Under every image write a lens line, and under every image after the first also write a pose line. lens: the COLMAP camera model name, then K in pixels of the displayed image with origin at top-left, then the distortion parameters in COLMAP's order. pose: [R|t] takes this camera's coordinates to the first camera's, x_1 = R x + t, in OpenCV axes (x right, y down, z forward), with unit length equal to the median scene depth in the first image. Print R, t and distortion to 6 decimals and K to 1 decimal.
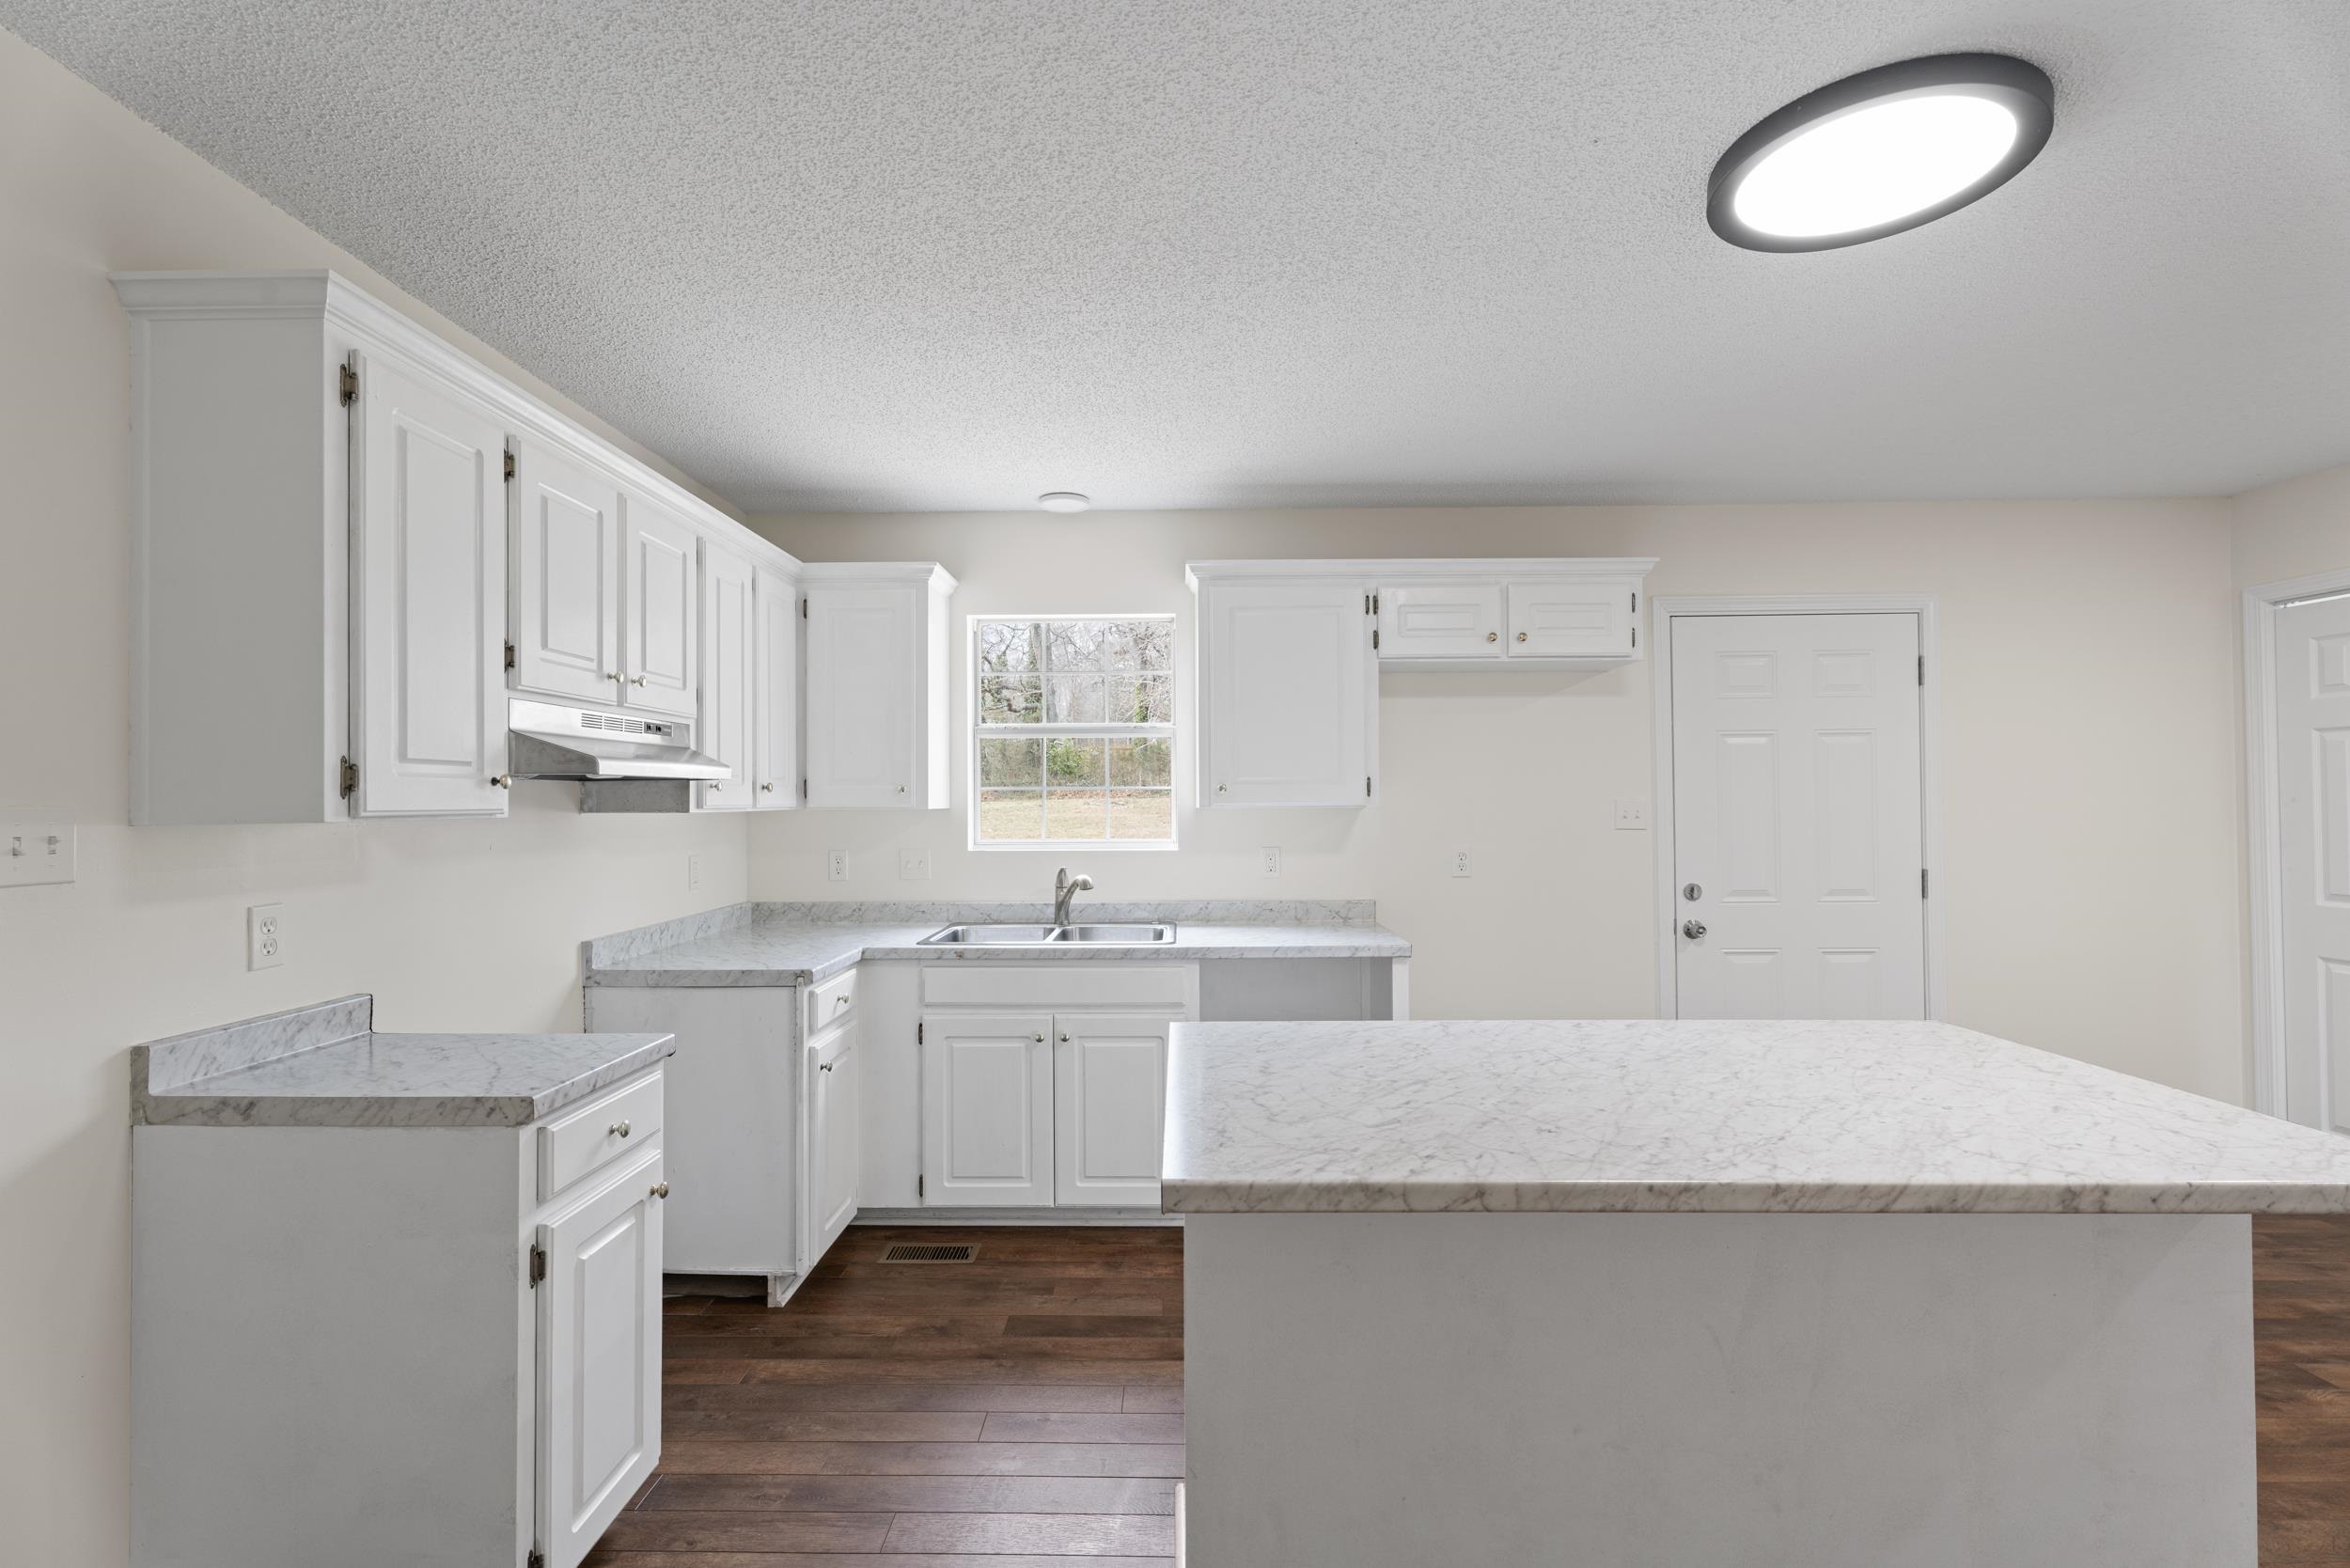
lens RADIAL K [[1034.7, 0, 1163.7], [0, 1034.7, 790.8], [0, 0, 1]] dist [0.000353, 0.001051]
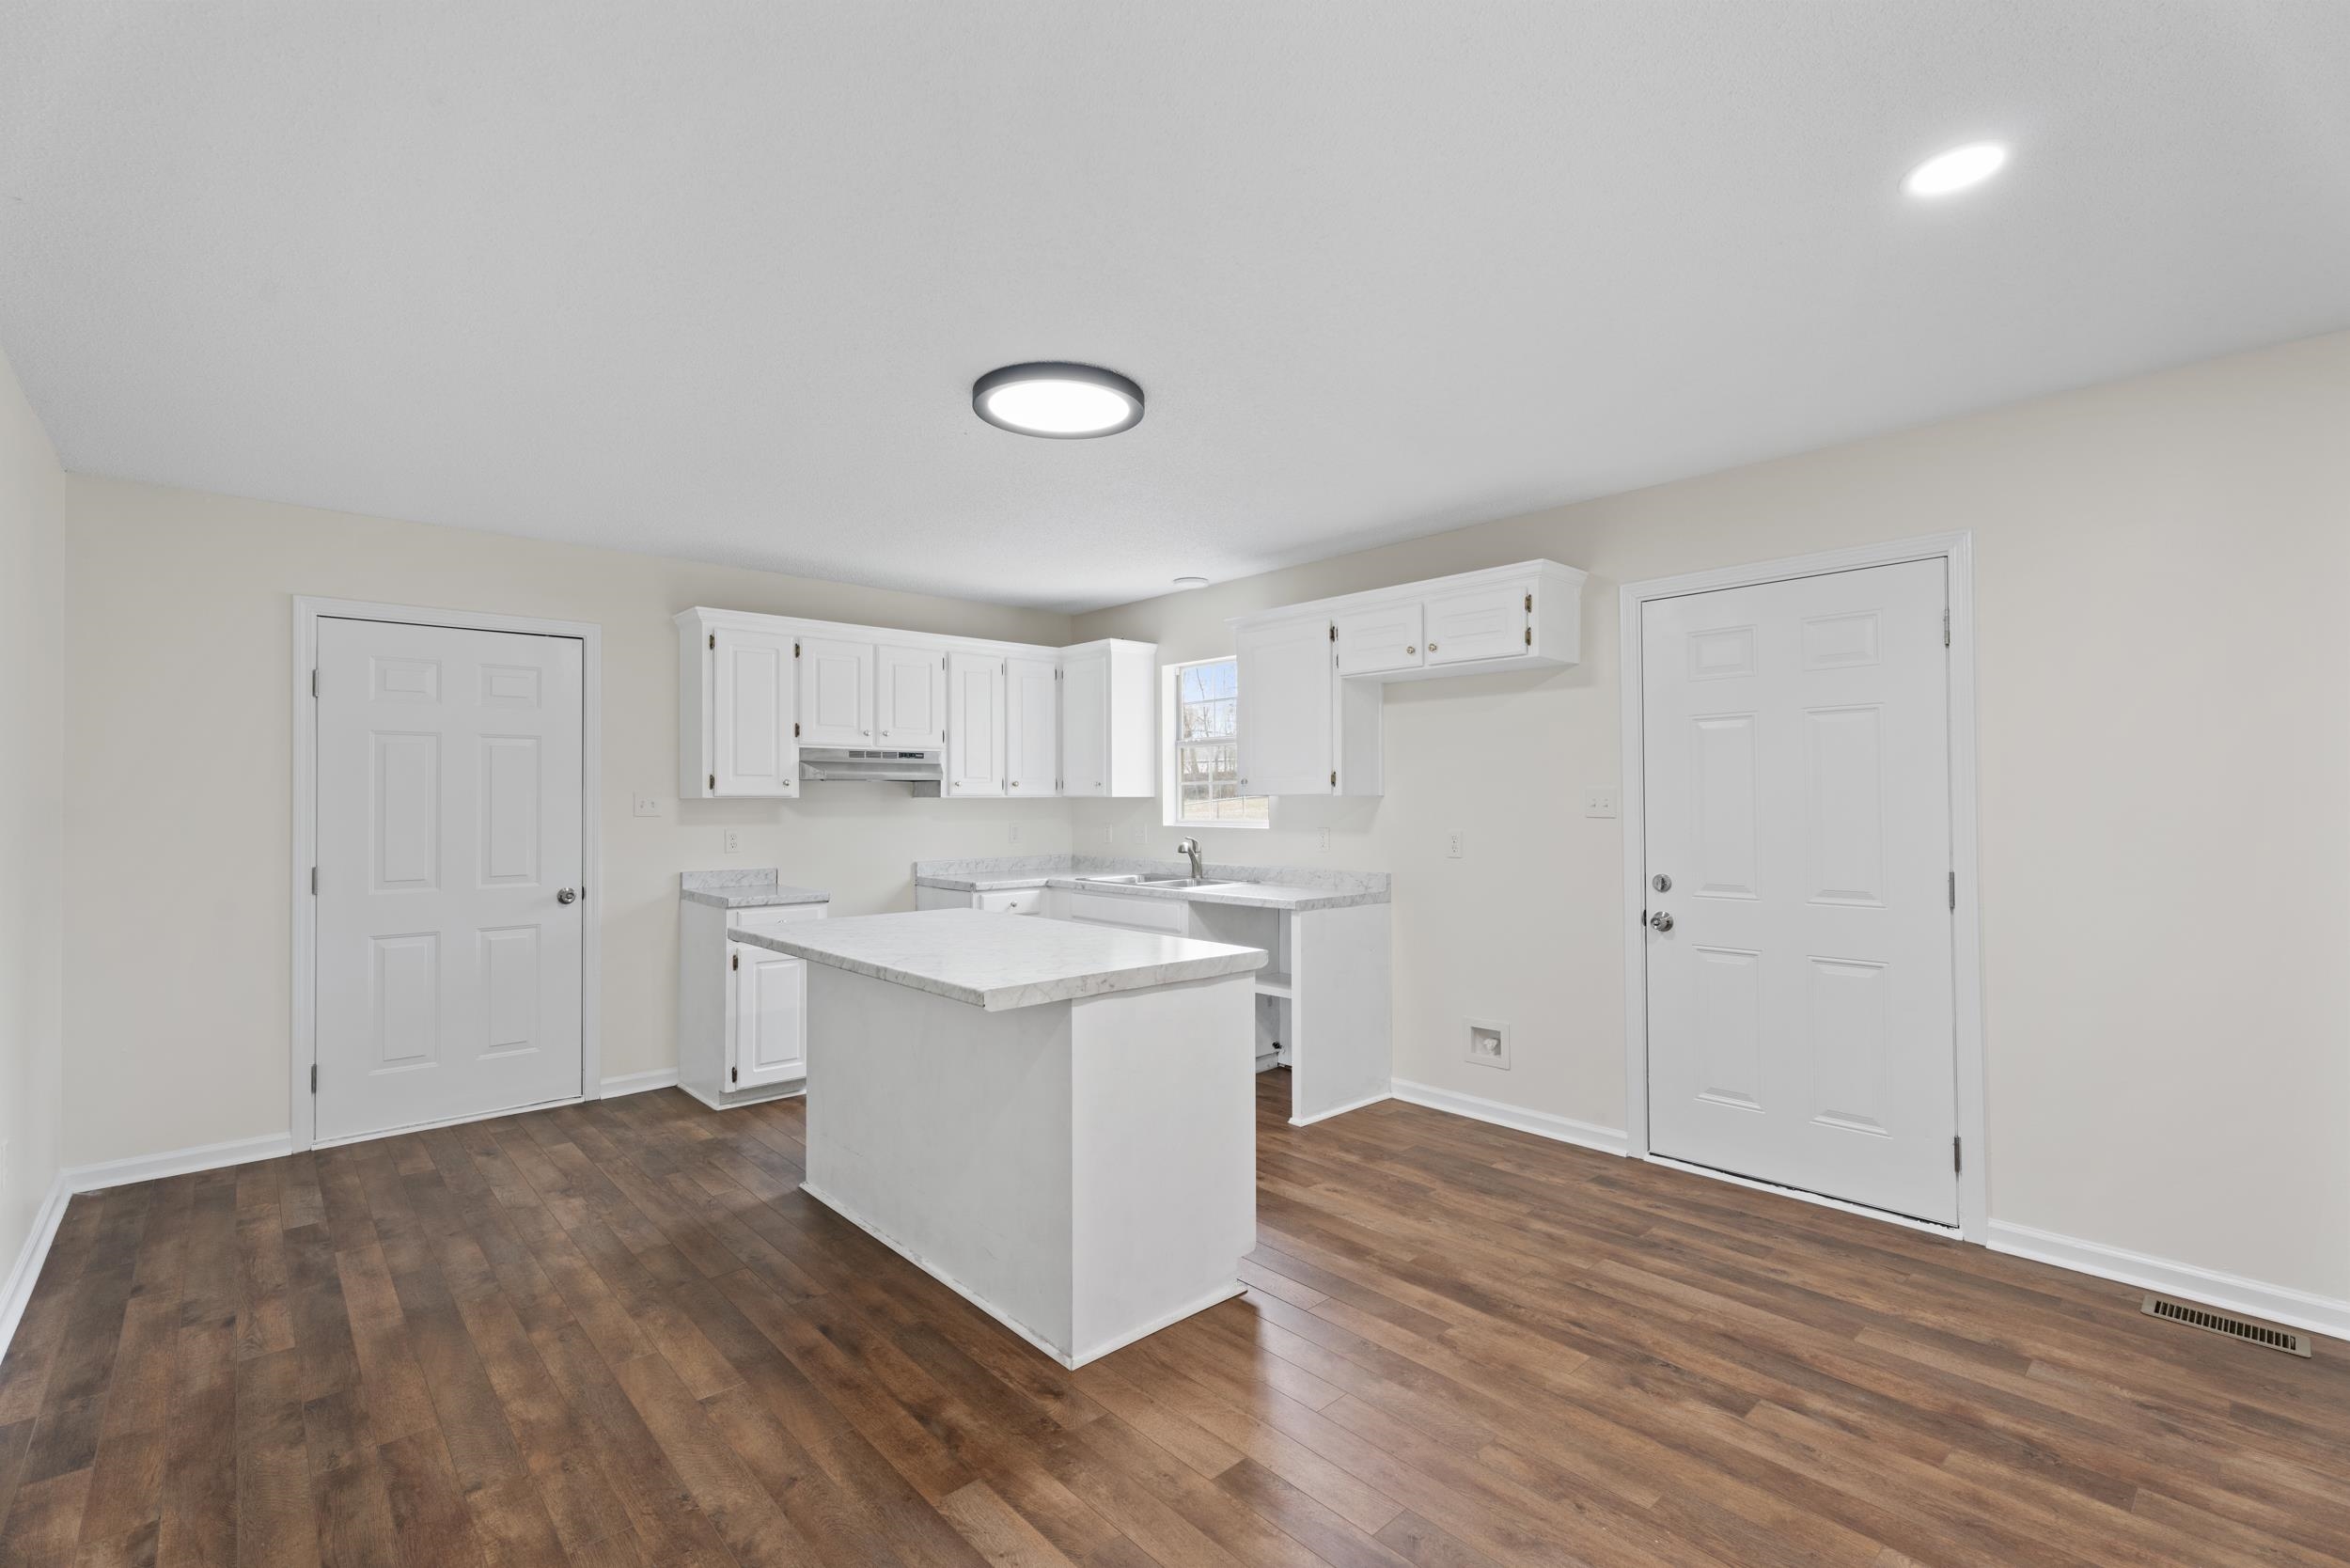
lens RADIAL K [[1034.7, 0, 1163.7], [0, 1034.7, 790.8], [0, 0, 1]] dist [0.000353, 0.001051]
pose [[0.679770, -0.003590, -0.733417, 1.072199], [0.006459, 0.999979, 0.001092, 0.008254], [0.733397, -0.005479, 0.679778, -0.004047]]
